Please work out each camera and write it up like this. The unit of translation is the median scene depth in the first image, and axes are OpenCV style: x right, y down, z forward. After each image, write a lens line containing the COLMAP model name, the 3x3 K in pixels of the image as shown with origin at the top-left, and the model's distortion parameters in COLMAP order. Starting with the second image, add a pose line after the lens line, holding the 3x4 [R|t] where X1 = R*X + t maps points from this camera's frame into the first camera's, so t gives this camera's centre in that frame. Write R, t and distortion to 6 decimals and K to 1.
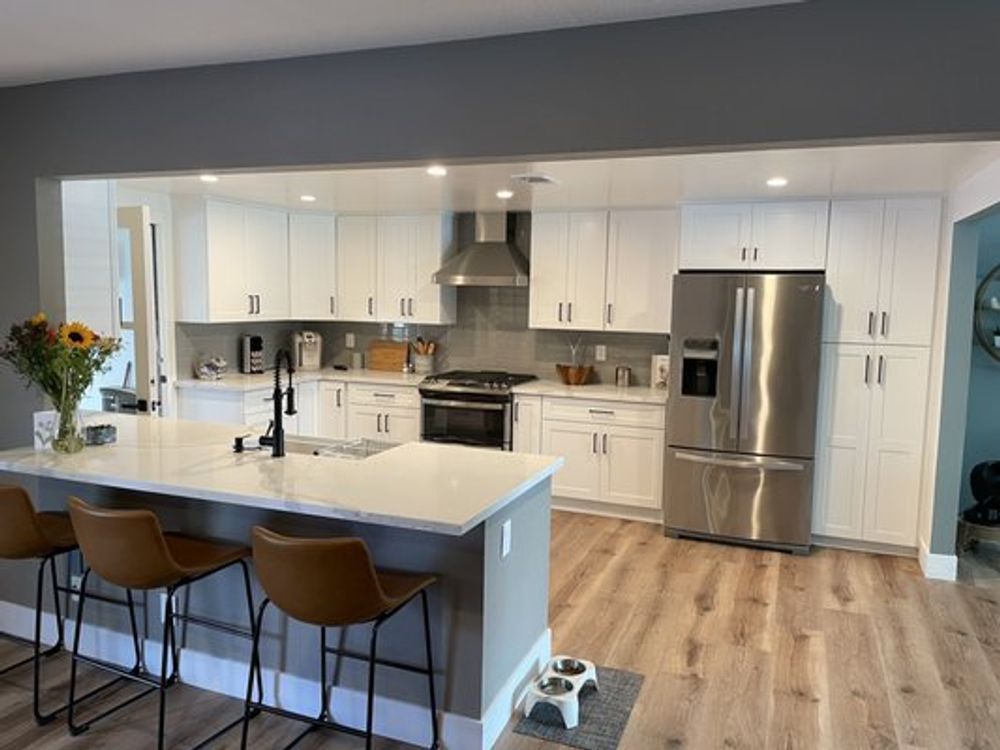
lens RADIAL K [[753.2, 0, 500.6], [0, 753.2, 375.7], [0, 0, 1]] dist [0.040457, -0.006349]
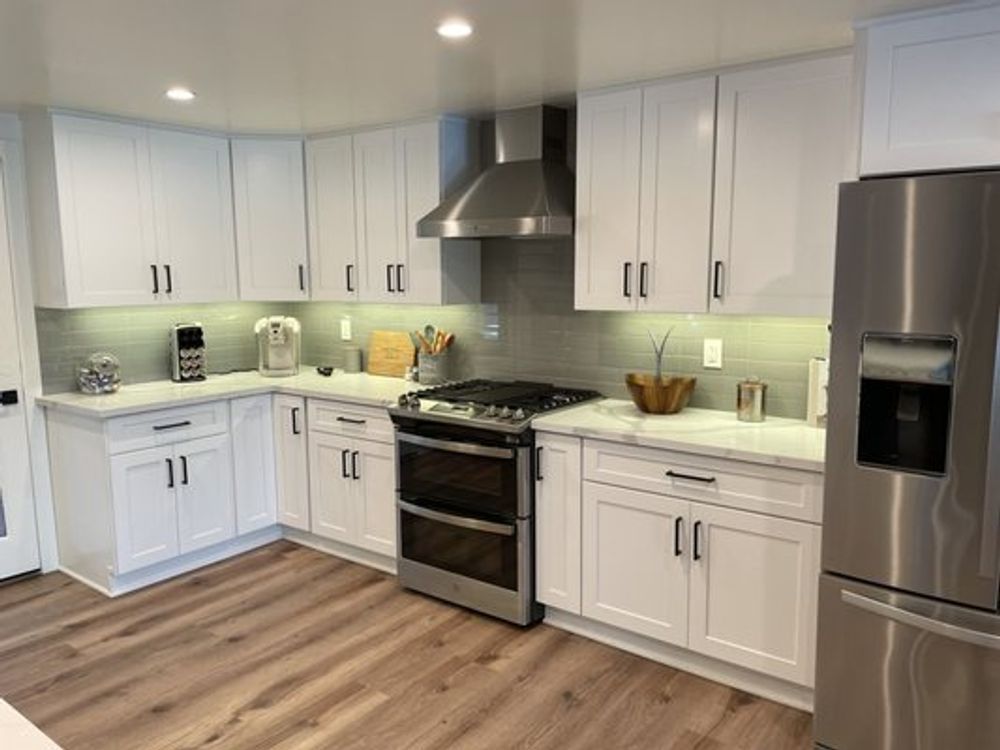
lens RADIAL K [[753.2, 0, 498.7], [0, 753.2, 373.8], [0, 0, 1]] dist [0.040457, -0.006349]
pose [[0.963115, 0.010113, -0.268899, 0.139594], [-0.002221, 0.999558, 0.029635, -0.033660], [0.269080, -0.027944, 0.962712, 0.462800]]
